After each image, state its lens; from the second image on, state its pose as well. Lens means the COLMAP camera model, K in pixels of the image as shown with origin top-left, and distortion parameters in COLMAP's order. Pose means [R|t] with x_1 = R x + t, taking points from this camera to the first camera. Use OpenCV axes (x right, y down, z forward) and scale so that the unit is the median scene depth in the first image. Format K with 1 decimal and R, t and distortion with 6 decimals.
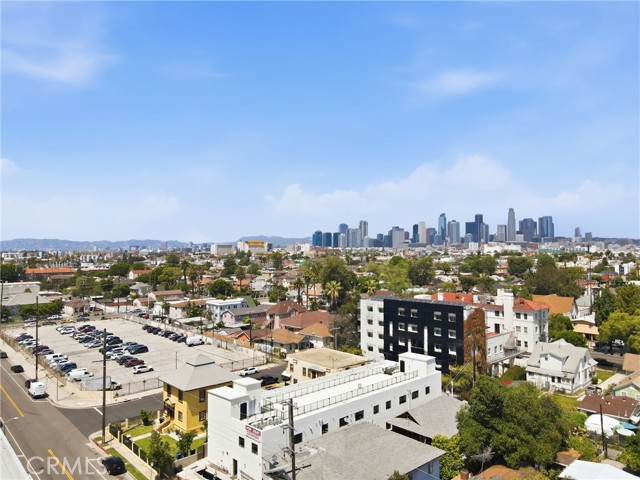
lens RADIAL K [[472.0, 0, 317.1], [0, 472.0, 239.2], [0, 0, 1]] dist [-0.006367, 0.035165]
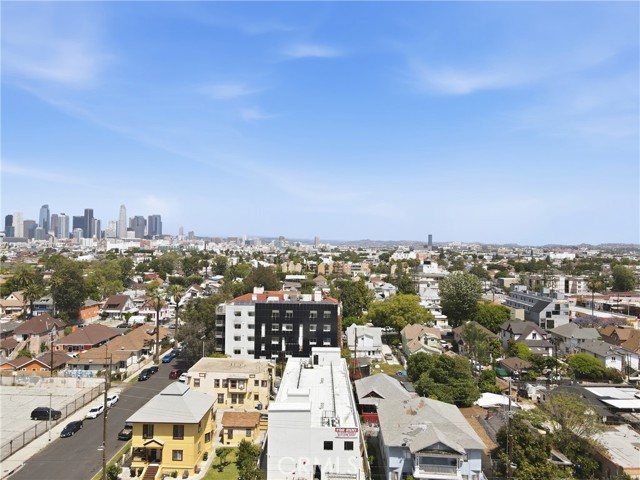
lens RADIAL K [[472.0, 0, 317.1], [0, 472.0, 239.2], [0, 0, 1]] dist [-0.006367, 0.035165]
pose [[0.697369, 0.022636, 0.716354, -0.537589], [-0.028520, 0.999586, -0.003822, -0.019031], [-0.716144, -0.017765, 0.697726, 0.156585]]
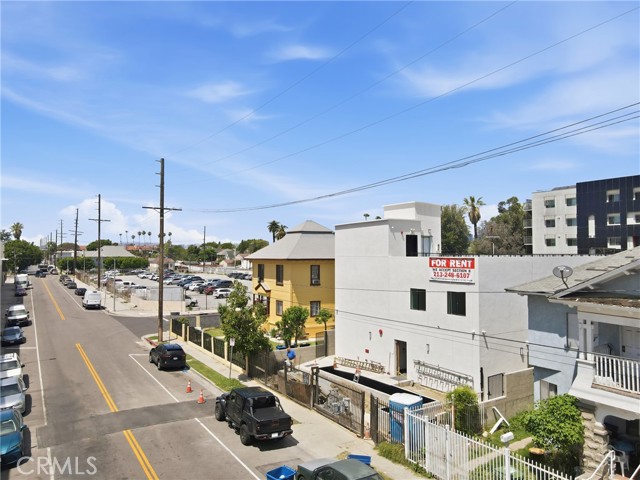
lens RADIAL K [[472.0, 0, 317.1], [0, 472.0, 239.2], [0, 0, 1]] dist [-0.006367, 0.035165]
pose [[0.984752, -0.000992, -0.173958, -0.099360], [-0.000300, 0.999973, -0.007398, 0.210853], [0.173961, 0.007337, 0.984725, 0.299027]]
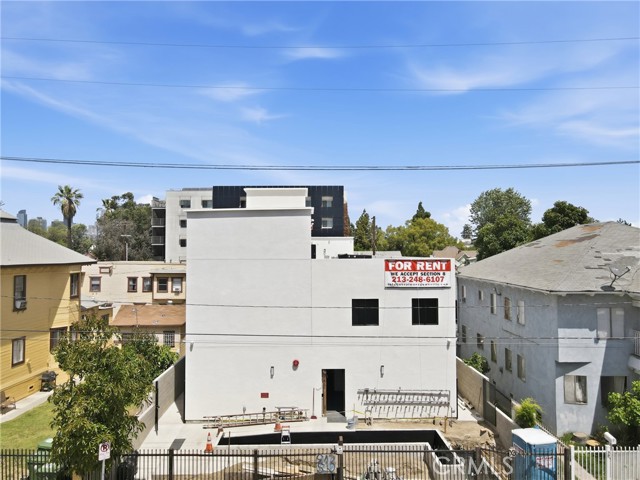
lens RADIAL K [[472.0, 0, 317.1], [0, 472.0, 239.2], [0, 0, 1]] dist [-0.006367, 0.035165]
pose [[0.676061, 0.023845, 0.736460, -0.256171], [-0.016004, 0.999716, -0.017677, 0.213918], [-0.736672, 0.000164, 0.676250, 0.438724]]
